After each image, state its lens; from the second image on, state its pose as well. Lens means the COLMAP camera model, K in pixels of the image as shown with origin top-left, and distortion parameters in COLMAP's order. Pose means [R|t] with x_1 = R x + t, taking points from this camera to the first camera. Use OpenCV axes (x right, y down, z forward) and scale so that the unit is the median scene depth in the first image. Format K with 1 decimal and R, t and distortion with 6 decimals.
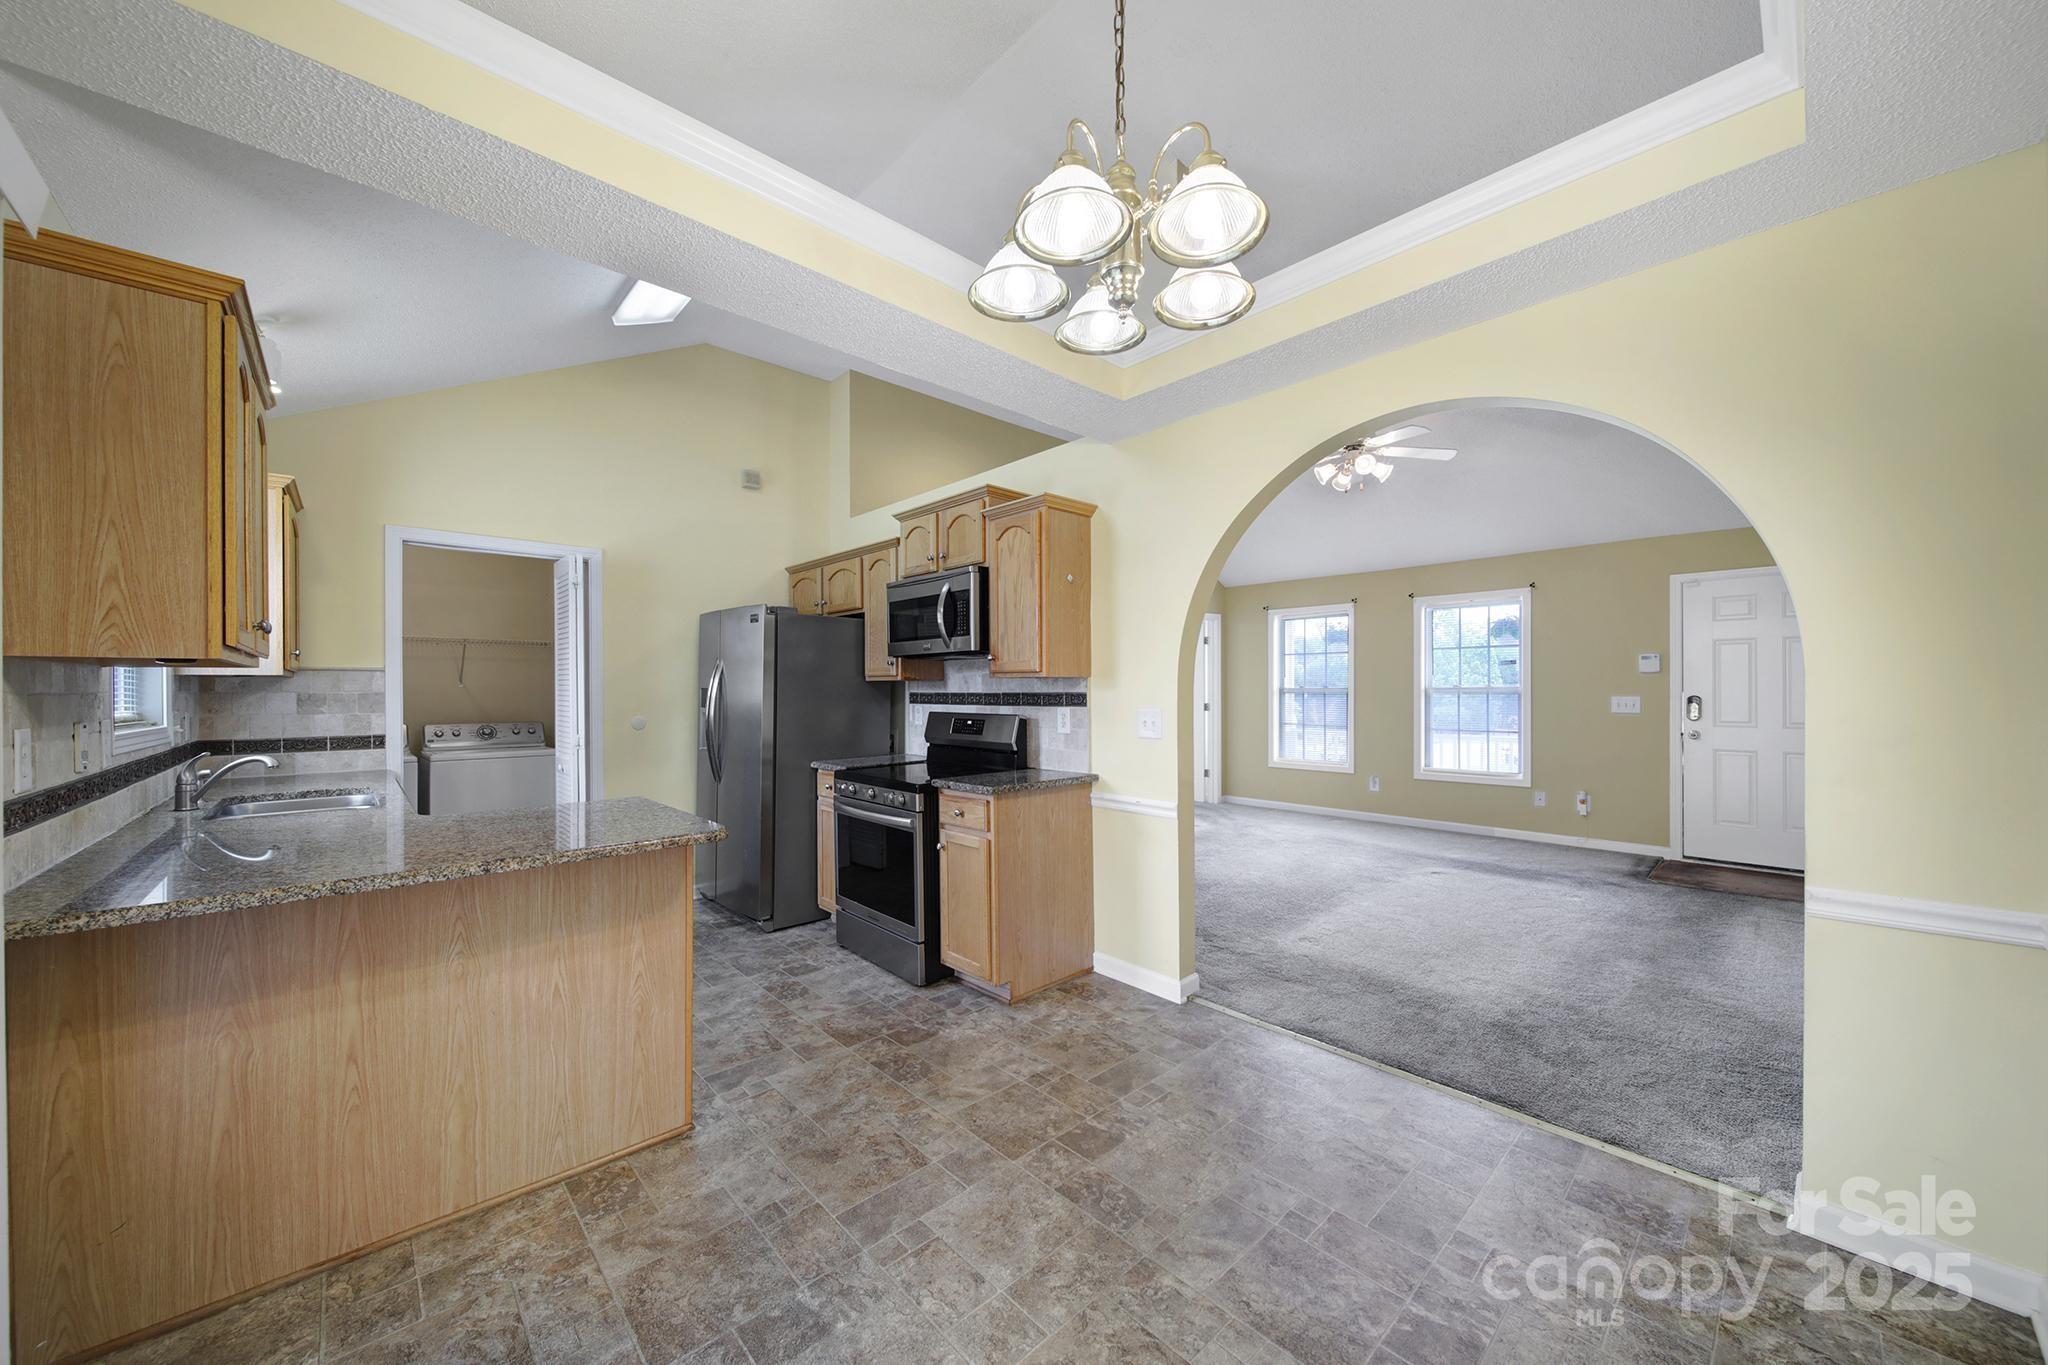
lens RADIAL K [[732.0, 0, 1038.0], [0, 732.0, 699.1], [0, 0, 1]] dist [0.001966, 0.000110]
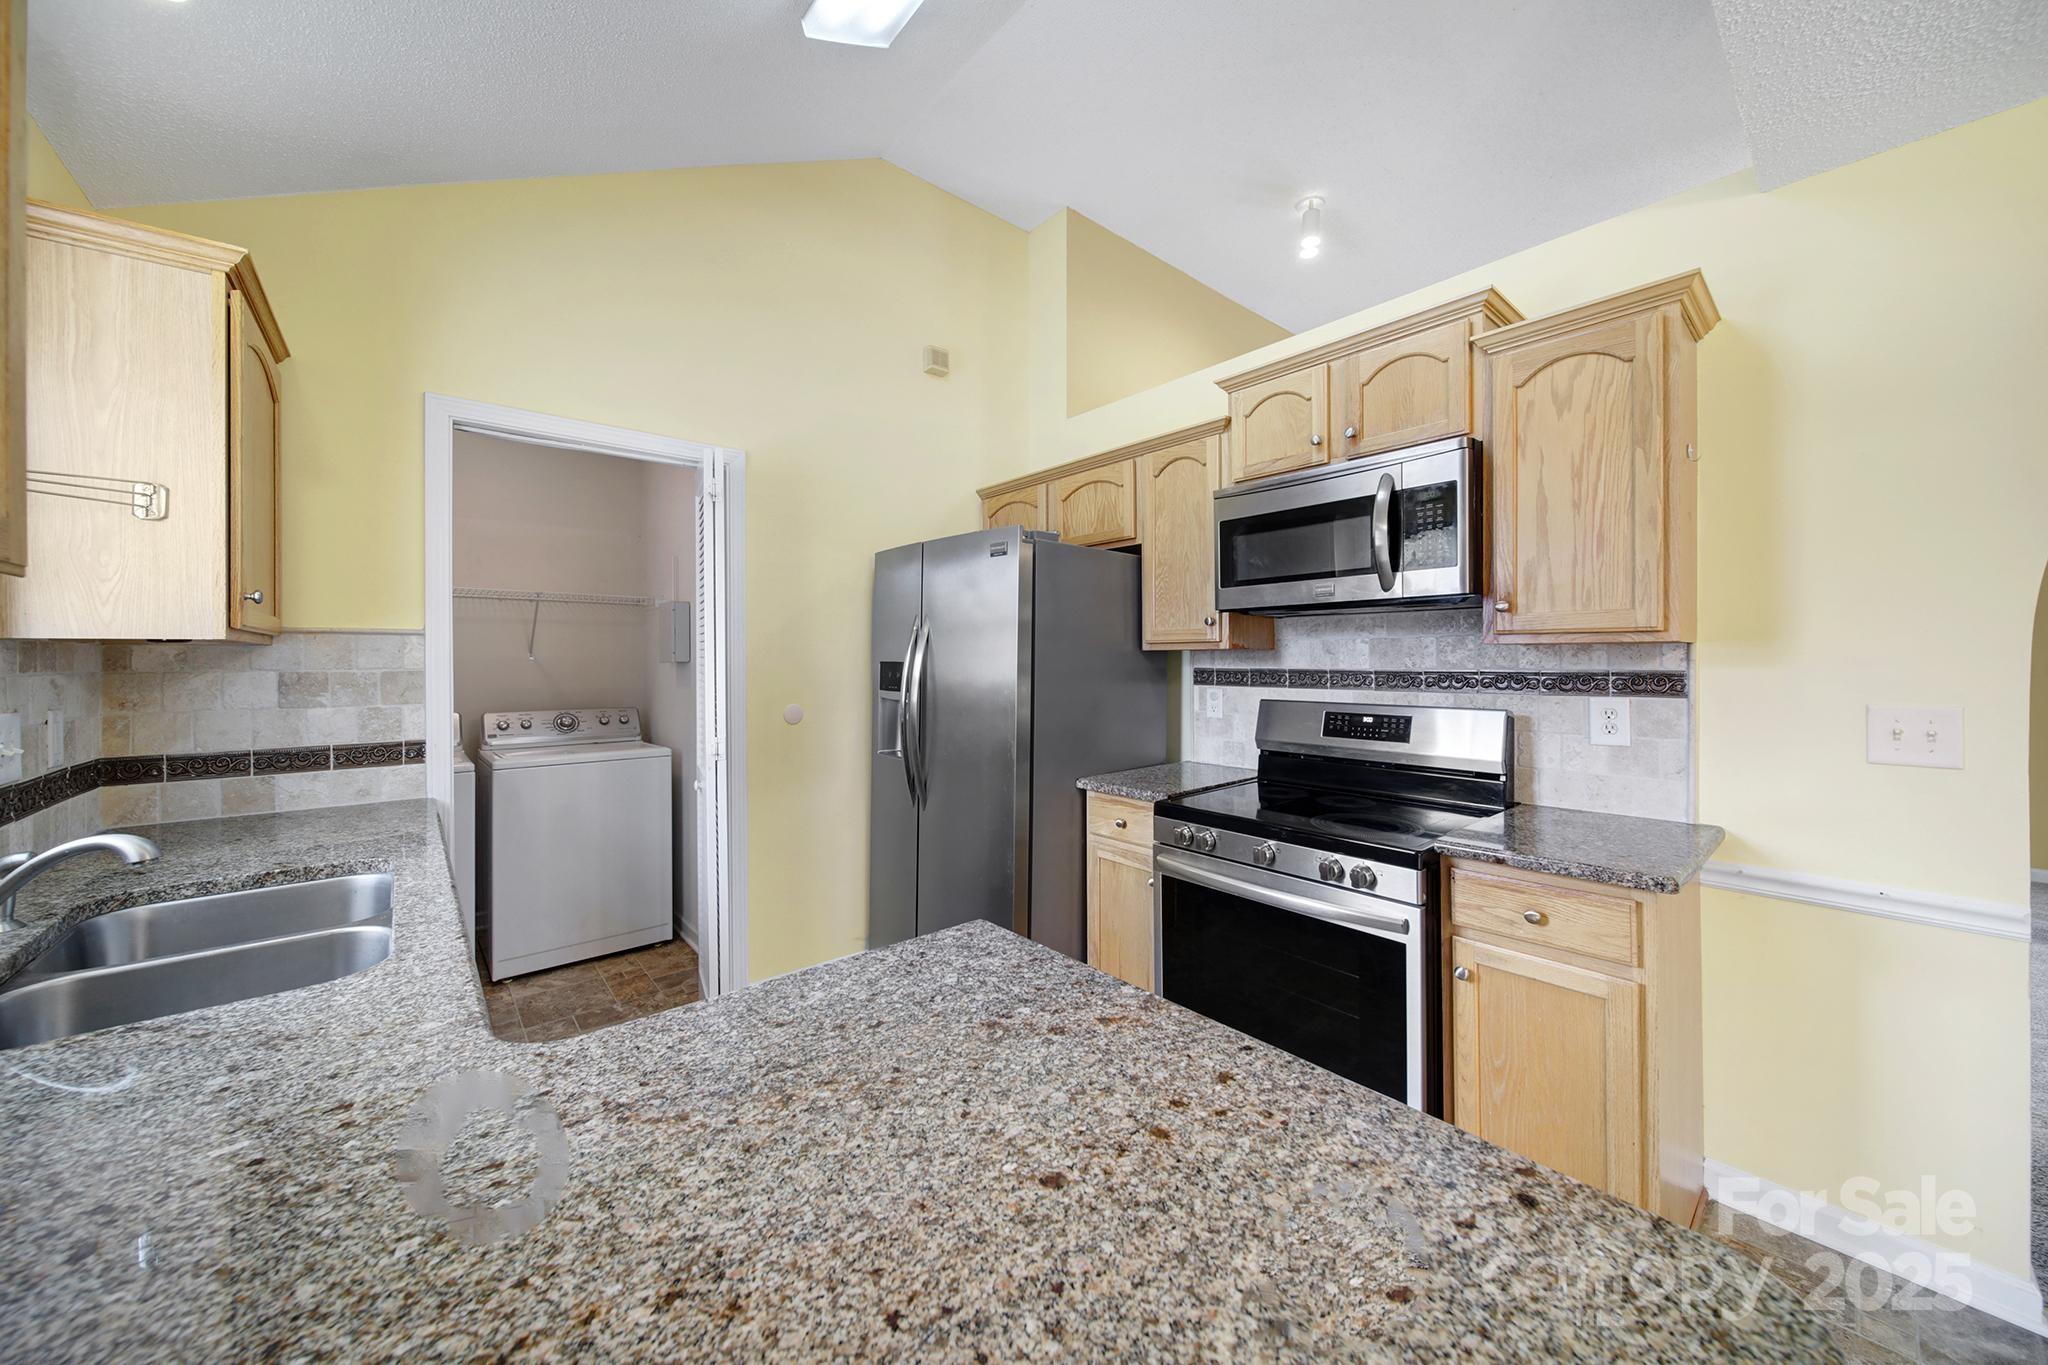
lens RADIAL K [[713.8, 0, 1021.5], [0, 713.8, 670.3], [0, 0, 1]] dist [-0.002378, -0.000212]
pose [[0.999008, 0.000098, -0.044535, -0.369325], [-0.000067, 1.000000, 0.000702, -0.009240], [0.044535, -0.000699, 0.999008, 0.430836]]
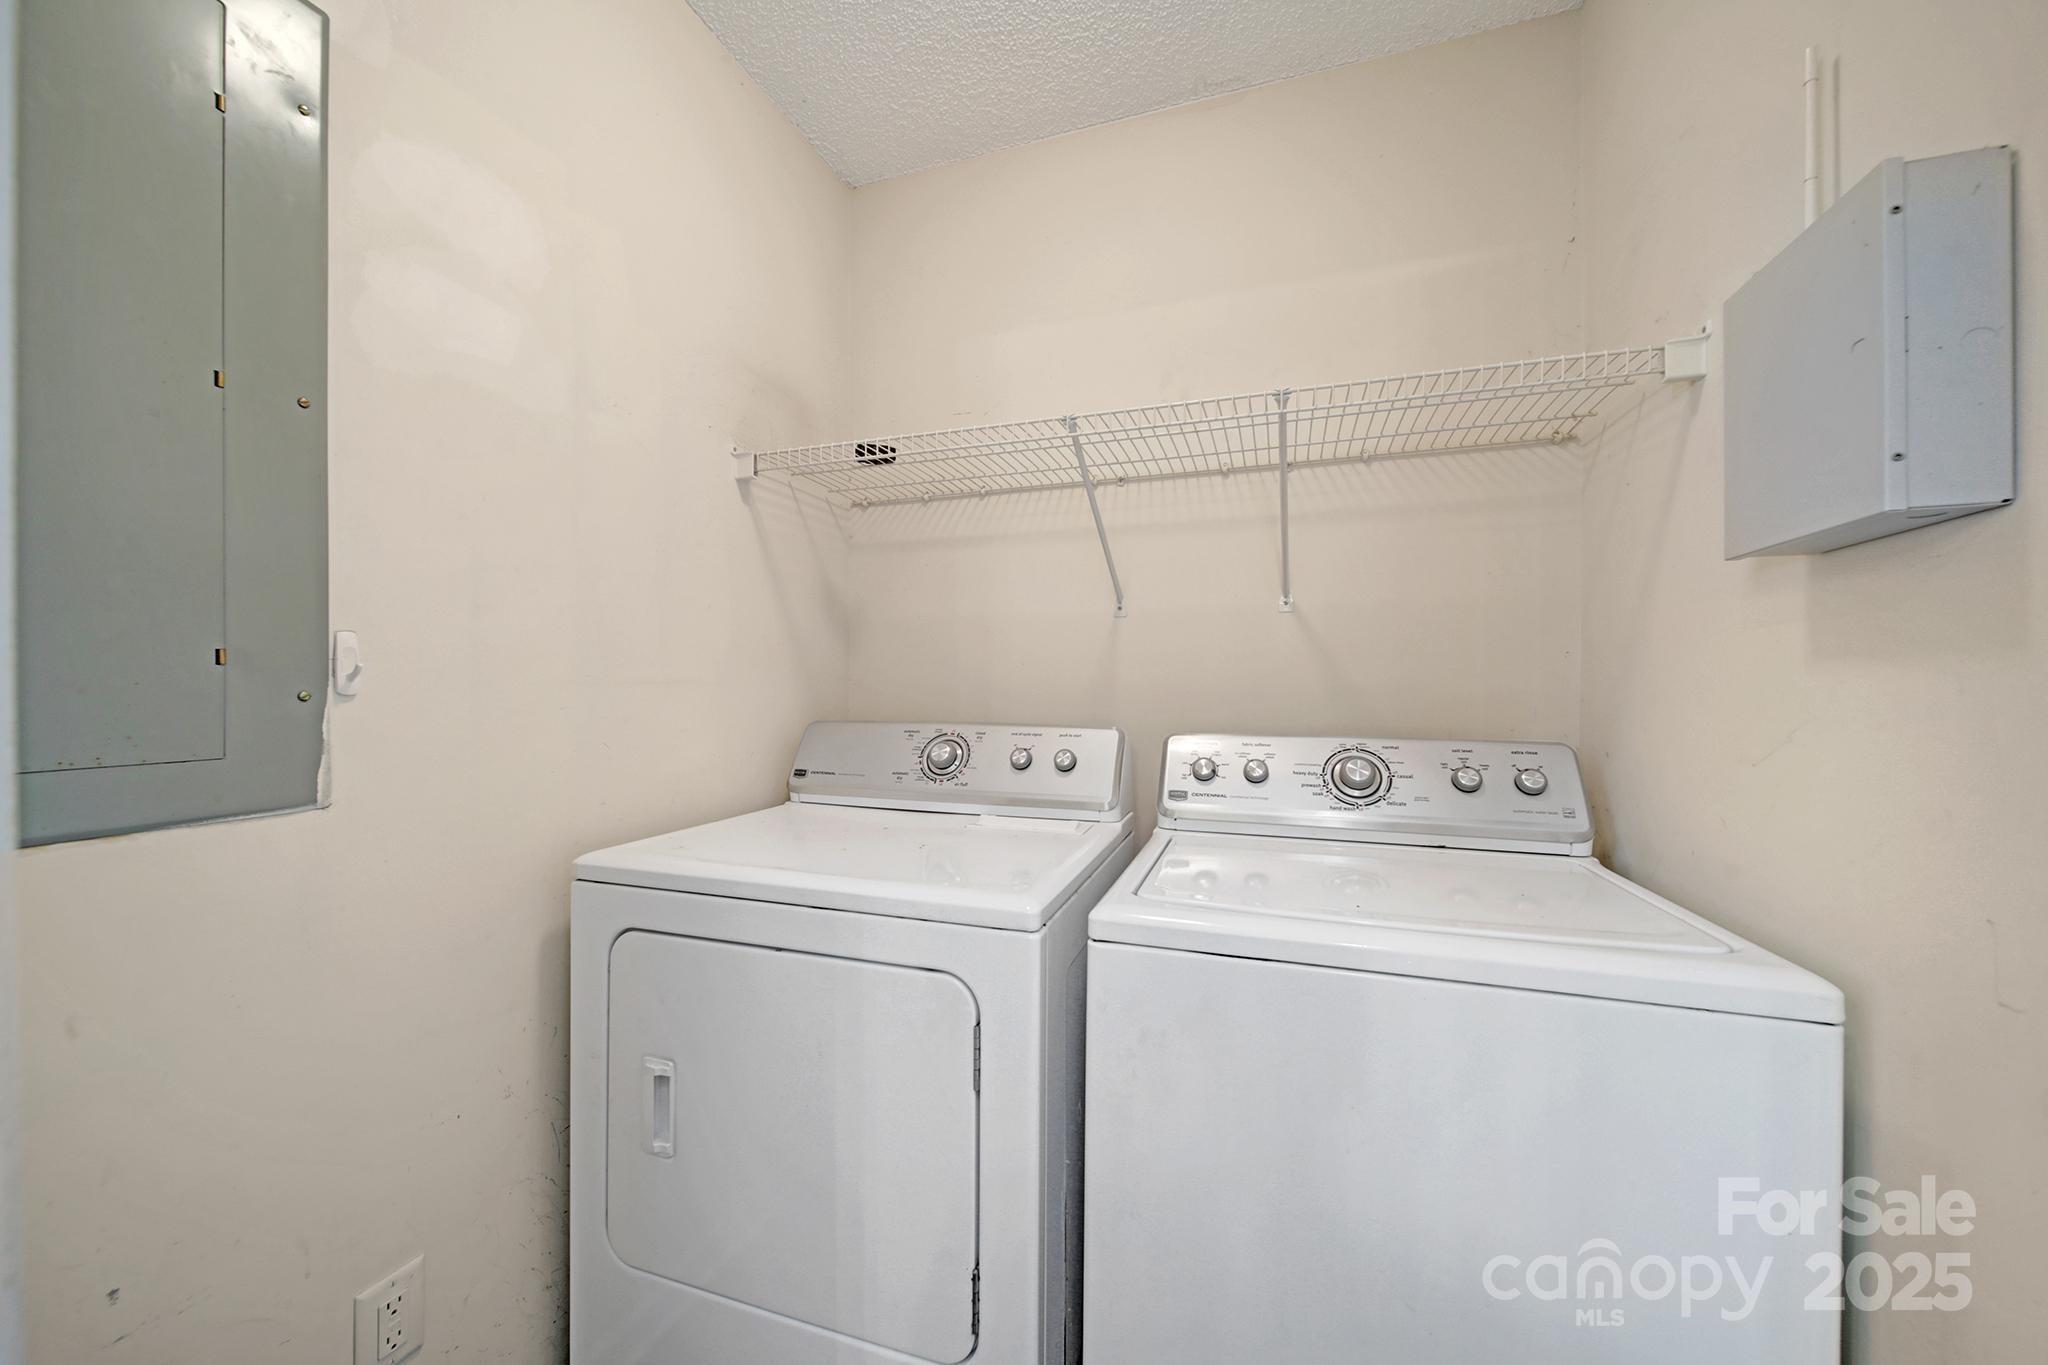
lens RADIAL K [[713.8, 0, 1021.5], [0, 713.8, 670.3], [0, 0, 1]] dist [-0.002378, -0.000212]
pose [[0.478980, -0.001871, -0.877824, -0.803350], [-0.006205, 0.999966, -0.005517, 0.015382], [0.877804, 0.008089, 0.478952, 1.059948]]
